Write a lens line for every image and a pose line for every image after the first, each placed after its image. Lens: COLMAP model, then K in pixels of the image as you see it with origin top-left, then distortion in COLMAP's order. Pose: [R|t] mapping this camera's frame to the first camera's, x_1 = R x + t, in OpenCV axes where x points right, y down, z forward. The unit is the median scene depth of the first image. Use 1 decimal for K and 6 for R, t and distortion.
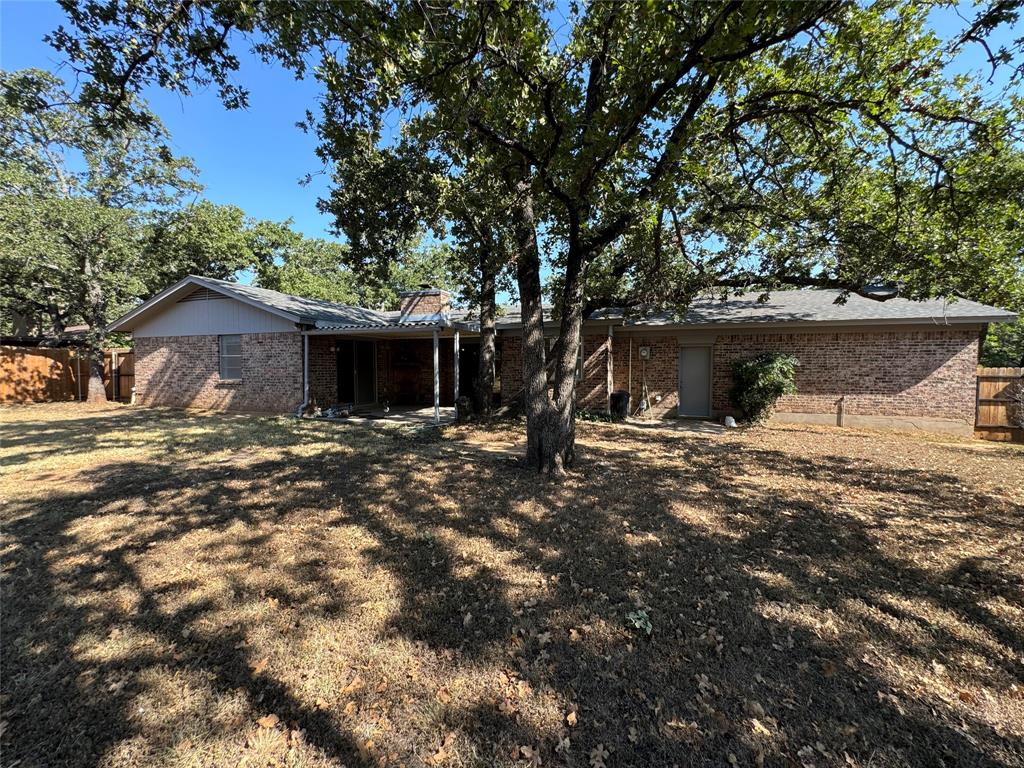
lens RADIAL K [[408.8, 0, 512.7], [0, 408.8, 386.5], [0, 0, 1]] dist [-0.003294, 0.000179]
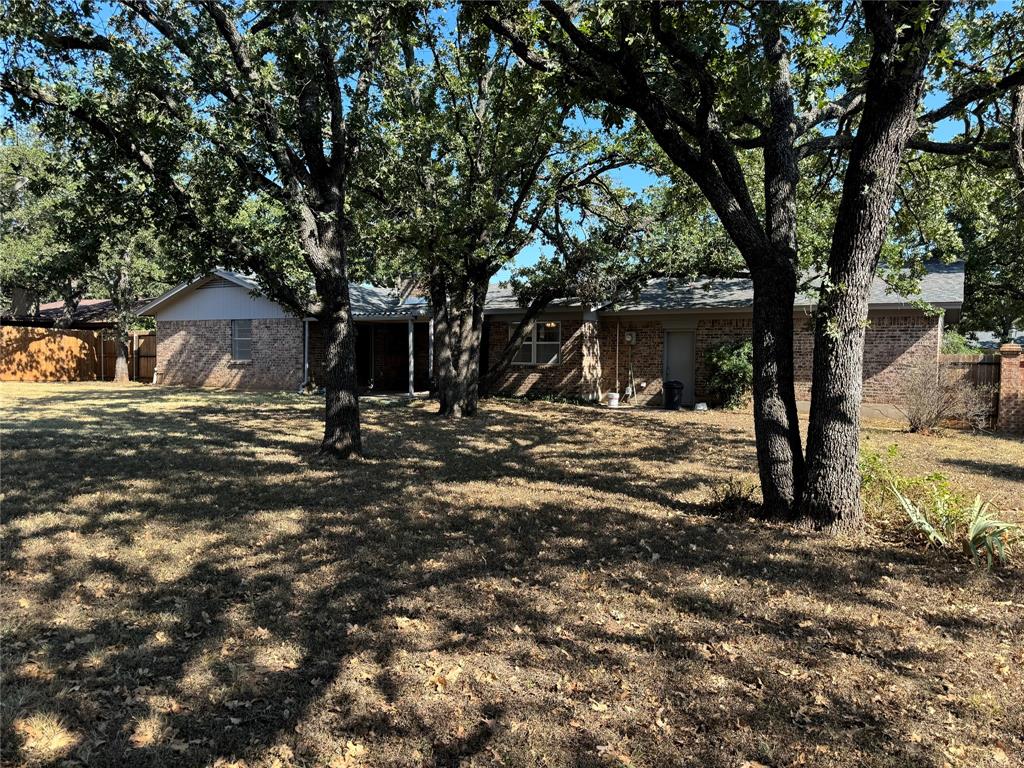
lens RADIAL K [[722.2, 0, 513.8], [0, 722.2, 390.6], [0, 0, 1]] dist [0.070507, -0.001141]
pose [[0.982024, 0.018106, -0.187885, 0.386320], [-0.018665, 0.999825, -0.001208, 0.051264], [0.187830, 0.004693, 0.982190, -0.764148]]
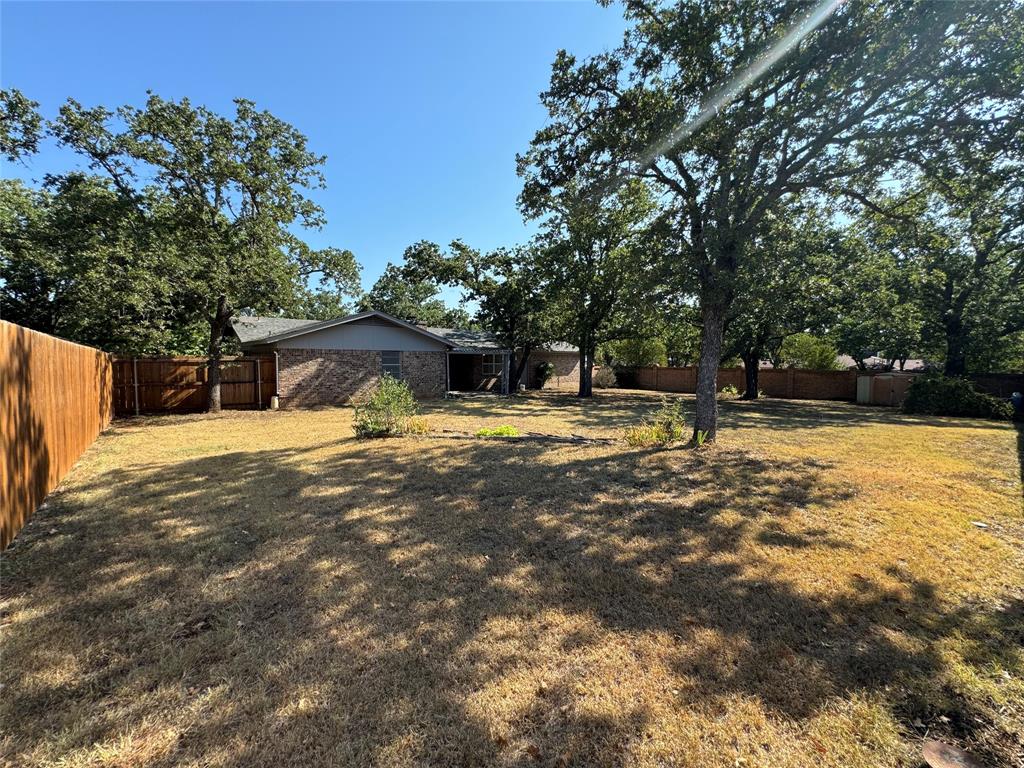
lens RADIAL K [[408.8, 0, 513.0], [0, 408.8, 383.2], [0, 0, 1]] dist [-0.003294, 0.000179]
pose [[0.468818, -0.049902, 0.881884, -1.762533], [0.036929, 0.998637, 0.036877, -0.044134], [-0.882523, 0.015278, 0.470022, -0.108602]]
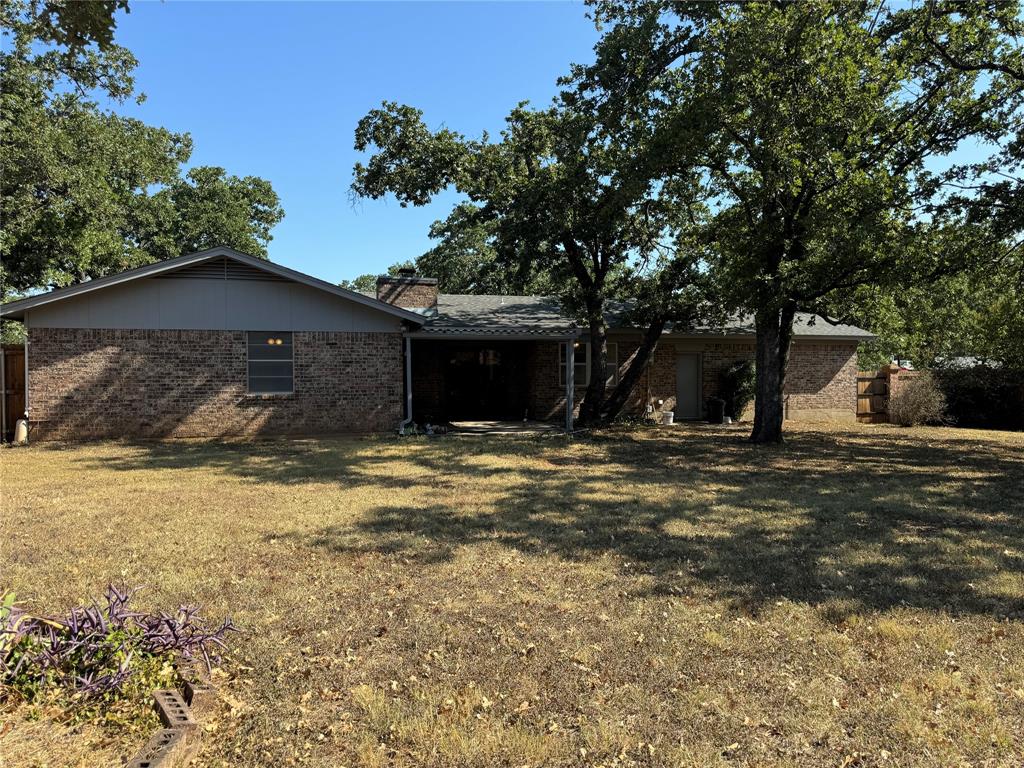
lens RADIAL K [[722.2, 0, 506.5], [0, 722.2, 386.6], [0, 0, 1]] dist [0.070507, -0.001141]
pose [[0.815782, -0.017217, 0.578103, -1.063747], [0.030607, 0.999441, -0.013426, 0.001474], [-0.577549, 0.028647, 0.815853, -0.295171]]
